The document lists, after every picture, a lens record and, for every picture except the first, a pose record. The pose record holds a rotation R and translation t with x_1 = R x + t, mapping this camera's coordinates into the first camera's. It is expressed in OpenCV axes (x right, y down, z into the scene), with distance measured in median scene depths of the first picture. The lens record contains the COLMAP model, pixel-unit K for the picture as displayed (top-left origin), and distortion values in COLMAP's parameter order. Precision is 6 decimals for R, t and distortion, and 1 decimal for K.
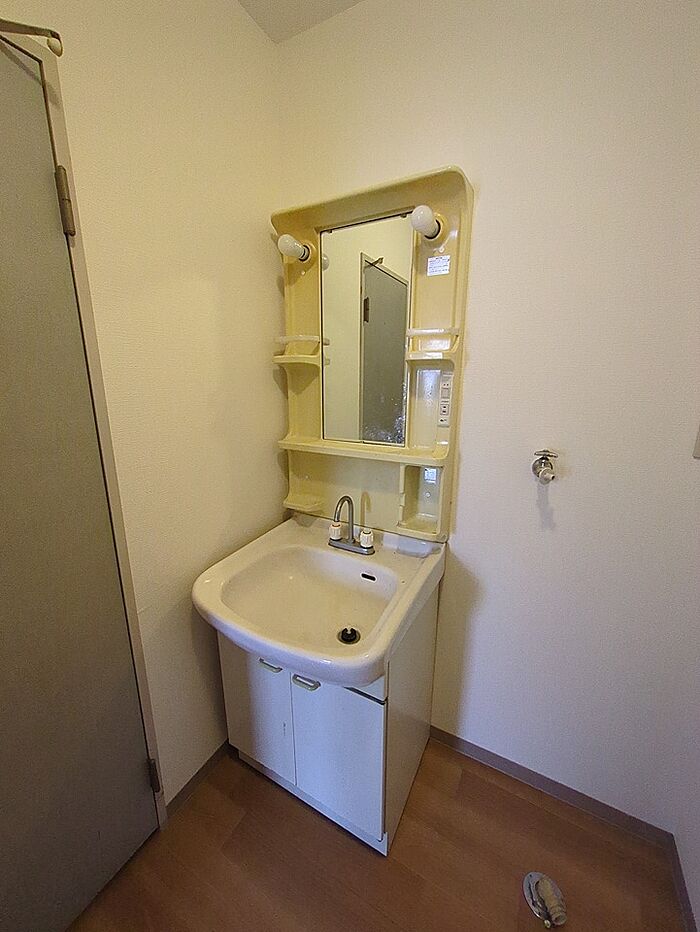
lens RADIAL K [[368.6, 0, 348.6], [0, 368.6, 465.2], [0, 0, 1]] dist [0.000007, -0.001967]
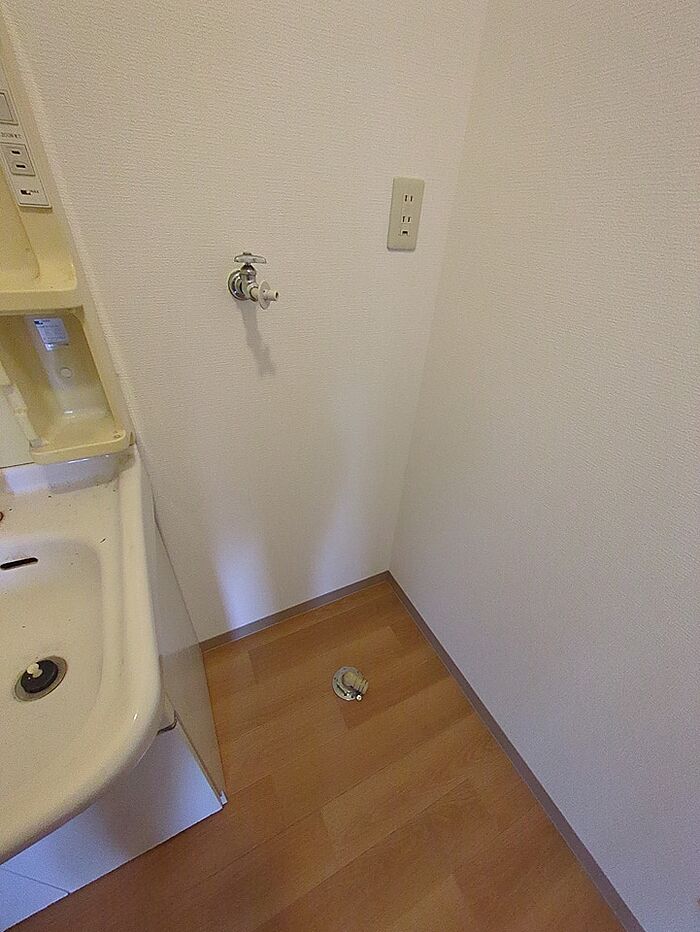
lens RADIAL K [[368.6, 0, 354.6], [0, 368.6, 471.1], [0, 0, 1]] dist [0.000007, -0.001967]
pose [[0.569997, -0.452434, 0.685862, 0.030261], [0.143410, 0.876710, 0.459145, 0.023716], [-0.809035, -0.163352, 0.564605, 0.384204]]
